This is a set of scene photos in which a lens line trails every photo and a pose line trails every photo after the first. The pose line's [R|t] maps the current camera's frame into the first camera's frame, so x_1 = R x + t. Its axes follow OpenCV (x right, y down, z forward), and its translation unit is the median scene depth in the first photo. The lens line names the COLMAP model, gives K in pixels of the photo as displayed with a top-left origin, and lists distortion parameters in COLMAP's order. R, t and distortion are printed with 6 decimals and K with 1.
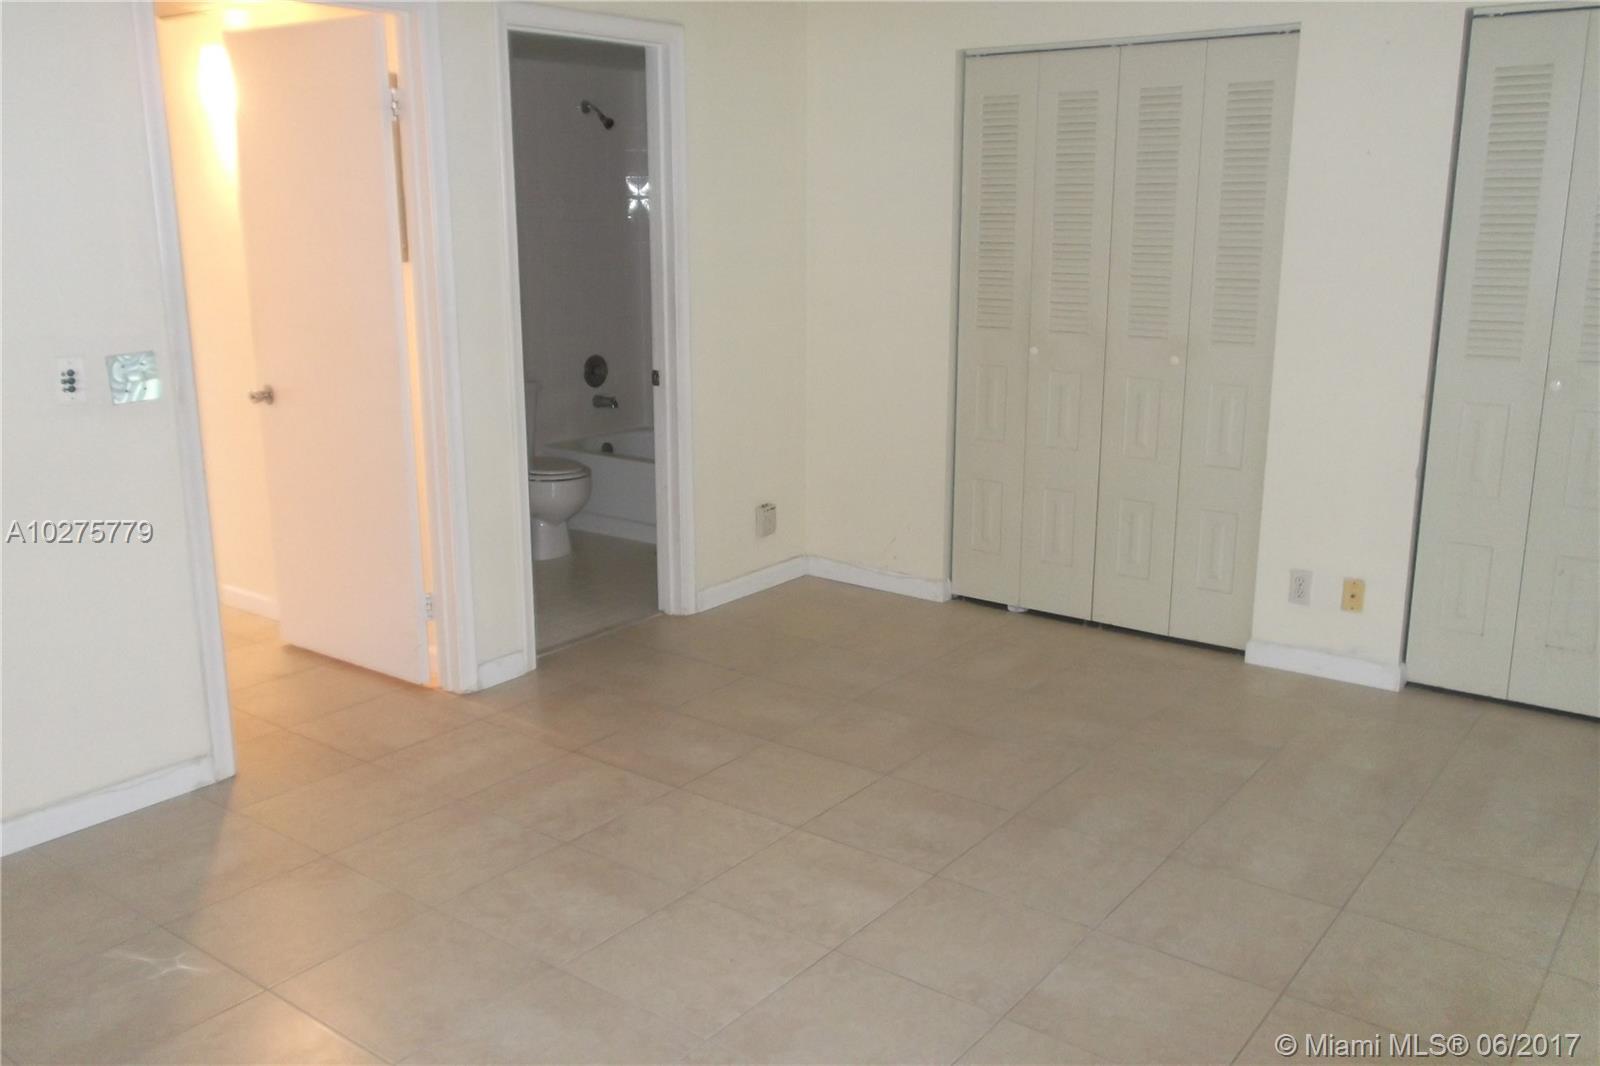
lens RADIAL K [[1330.1, 0, 800.0], [0, 1330.1, 533.0], [0, 0, 1]] dist [0.004181, 0.002490]
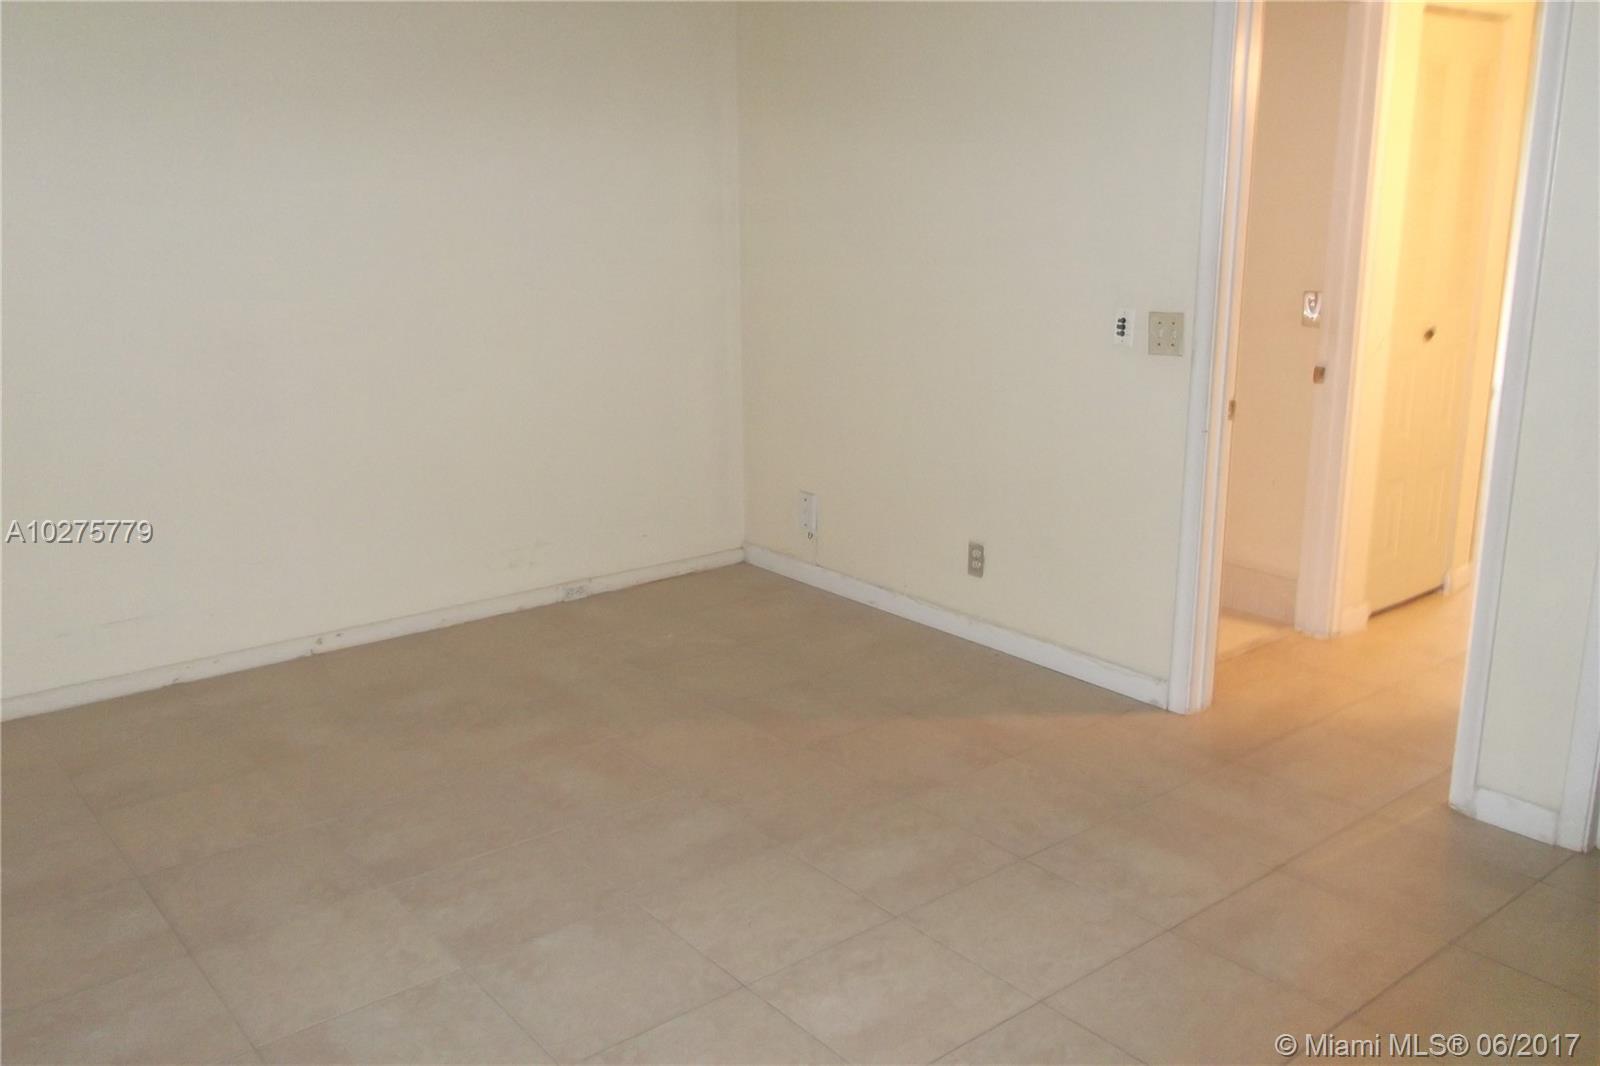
lens RADIAL K [[1330.1, 0, 800.0], [0, 1330.1, 533.0], [0, 0, 1]] dist [0.004181, 0.002490]
pose [[-0.263298, 0.229157, -0.937103, 0.722306], [-0.214349, 0.933201, 0.288428, -0.226393], [0.940600, 0.276809, -0.196591, 1.012355]]
